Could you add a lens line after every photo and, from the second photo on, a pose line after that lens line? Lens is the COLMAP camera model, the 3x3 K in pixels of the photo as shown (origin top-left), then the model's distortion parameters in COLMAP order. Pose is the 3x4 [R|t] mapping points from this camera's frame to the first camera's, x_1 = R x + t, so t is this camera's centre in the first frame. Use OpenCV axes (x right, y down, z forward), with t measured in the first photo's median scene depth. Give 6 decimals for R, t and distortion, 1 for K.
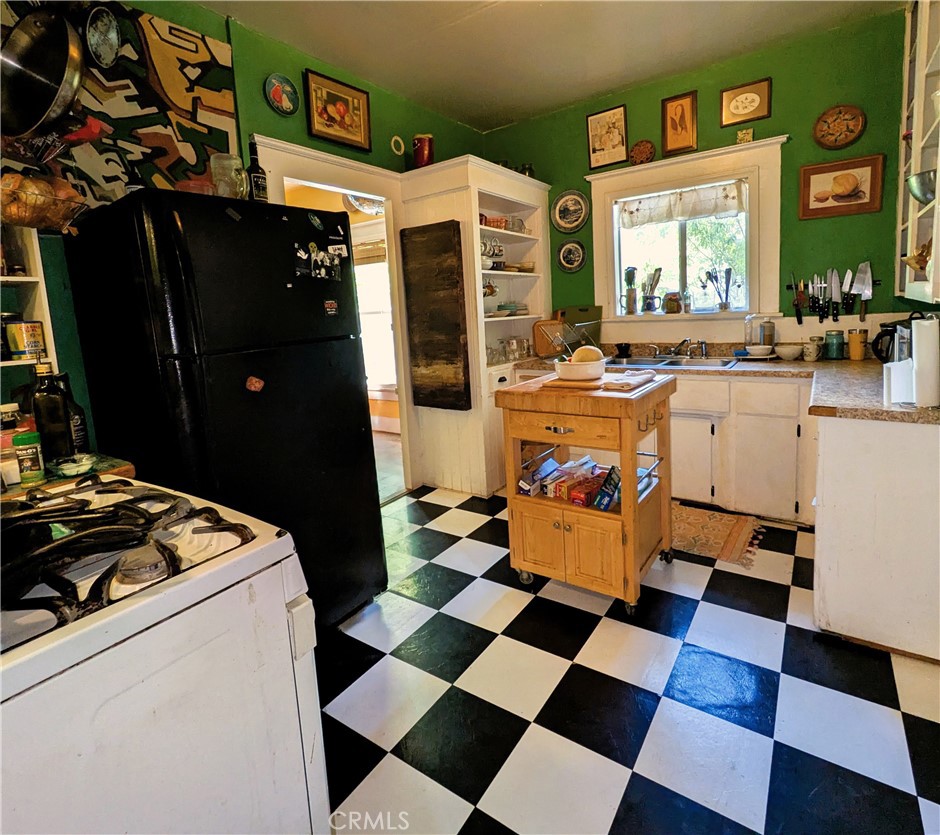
lens RADIAL K [[495.7, 0, 469.6], [0, 495.7, 370.2], [0, 0, 1]] dist [-0.002804, -0.000140]
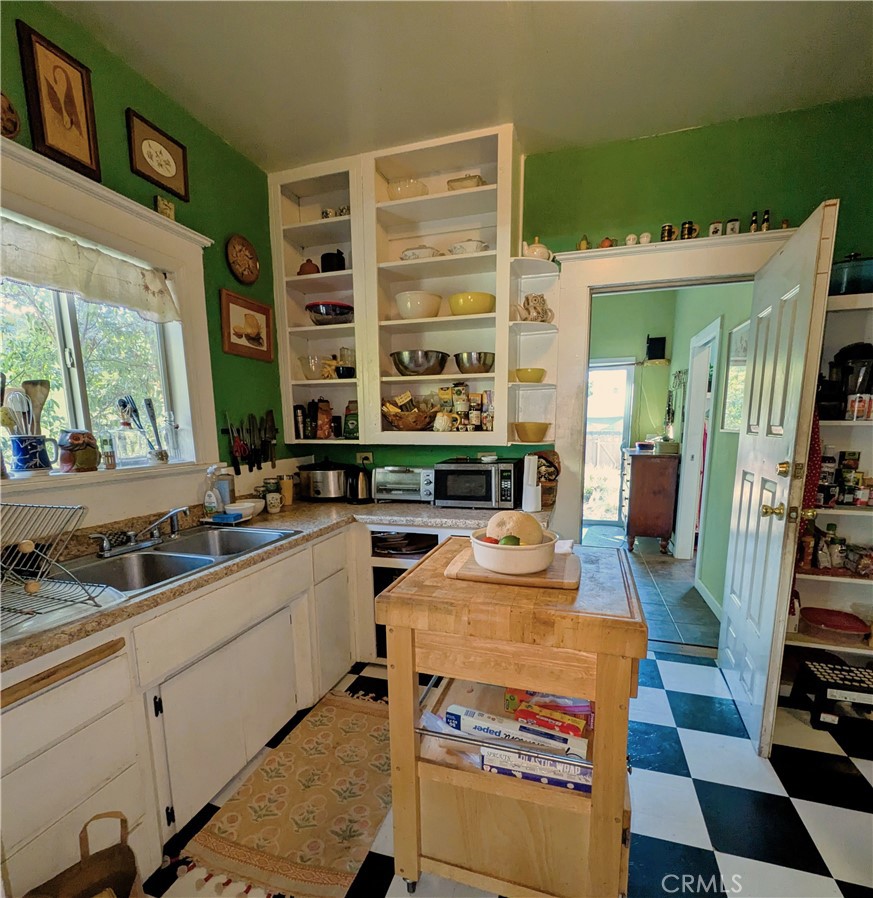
lens RADIAL K [[458.2, 0, 441.1], [0, 458.2, 497.6], [0, 0, 1]] dist [0.004134, -0.004204]
pose [[-0.311937, -0.091386, 0.945698, -0.220150], [0.144880, 0.979148, 0.142407, -0.126012], [-0.938992, 0.181435, -0.292192, 0.980731]]
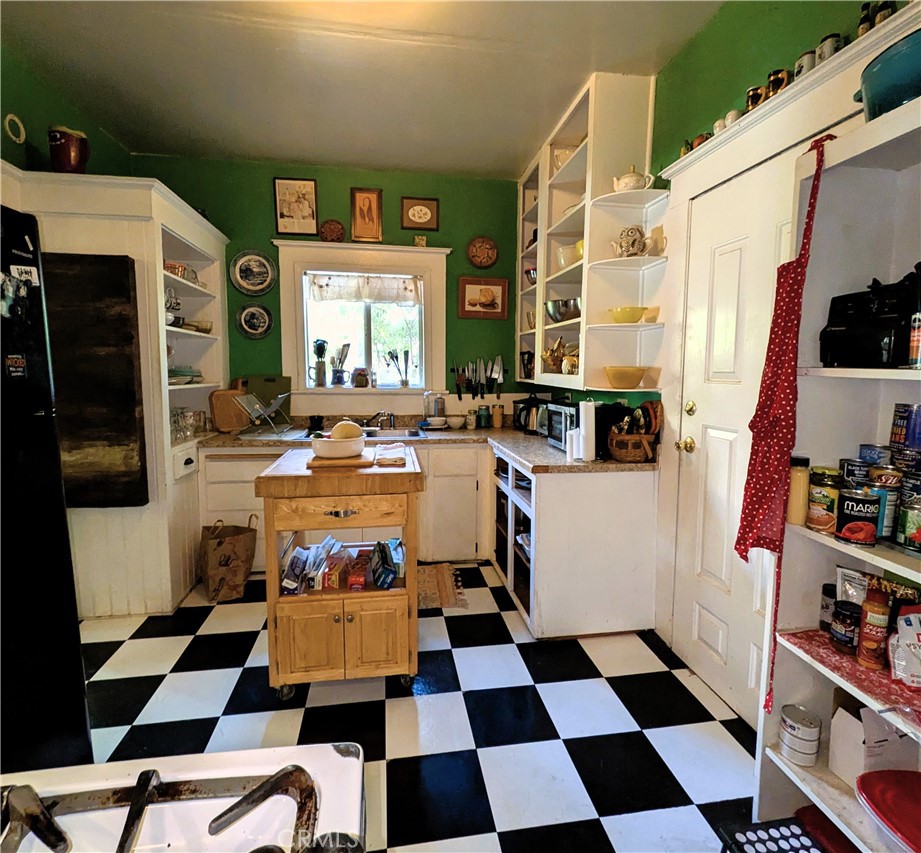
lens RADIAL K [[485.5, 0, 456.4], [0, 485.5, 414.4], [0, 0, 1]] dist [0.000897, -0.002571]
pose [[0.713669, -0.005360, 0.700463, -0.217010], [0.038627, 0.998750, -0.031713, -0.019561], [-0.699417, 0.049690, 0.712984, 0.142412]]
